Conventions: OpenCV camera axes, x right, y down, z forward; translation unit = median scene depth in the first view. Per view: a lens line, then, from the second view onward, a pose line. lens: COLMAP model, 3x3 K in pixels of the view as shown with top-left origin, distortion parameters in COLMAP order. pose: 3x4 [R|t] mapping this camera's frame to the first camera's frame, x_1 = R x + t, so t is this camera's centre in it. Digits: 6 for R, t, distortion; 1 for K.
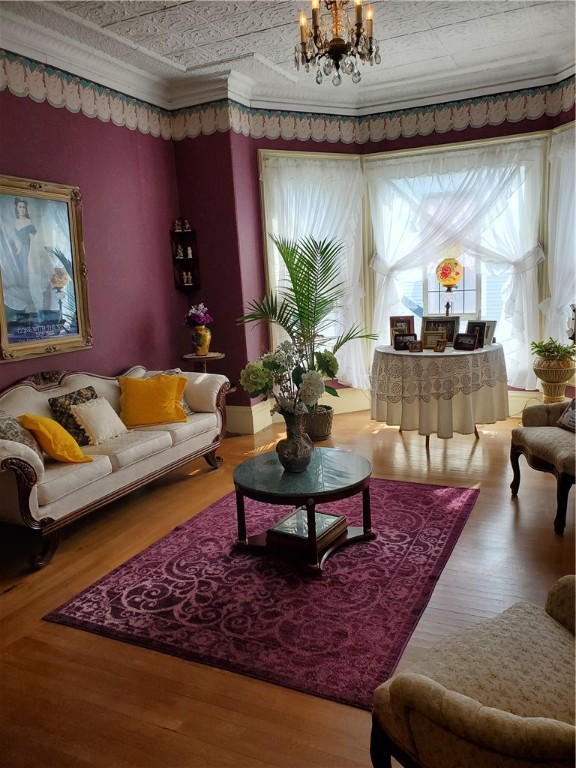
lens RADIAL K [[603.3, 0, 290.1], [0, 603.3, 384.3], [0, 0, 1]] dist [0.008430, -0.003186]
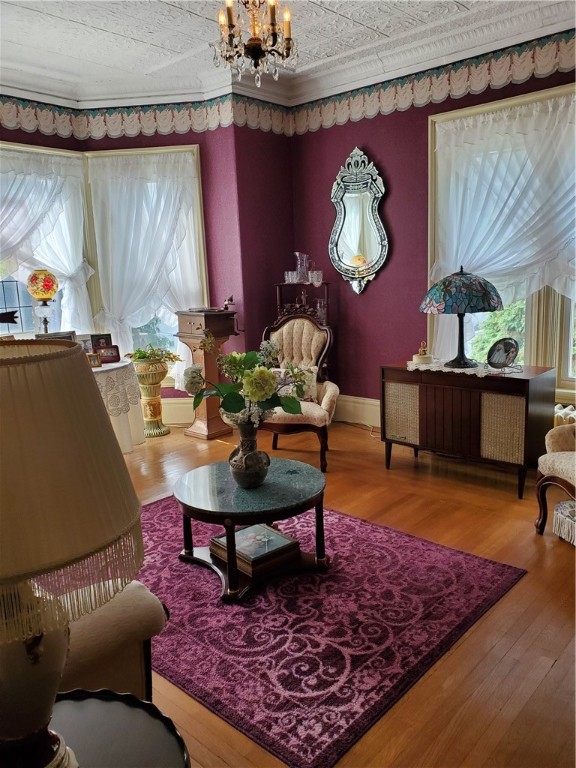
lens RADIAL K [[603.3, 0, 290.2], [0, 603.3, 382.2], [0, 0, 1]] dist [0.008430, -0.003186]
pose [[0.276787, -0.133945, 0.951550, -0.897734], [0.191601, 0.978046, 0.081942, -0.079922], [-0.941636, 0.159637, 0.296374, 0.707770]]
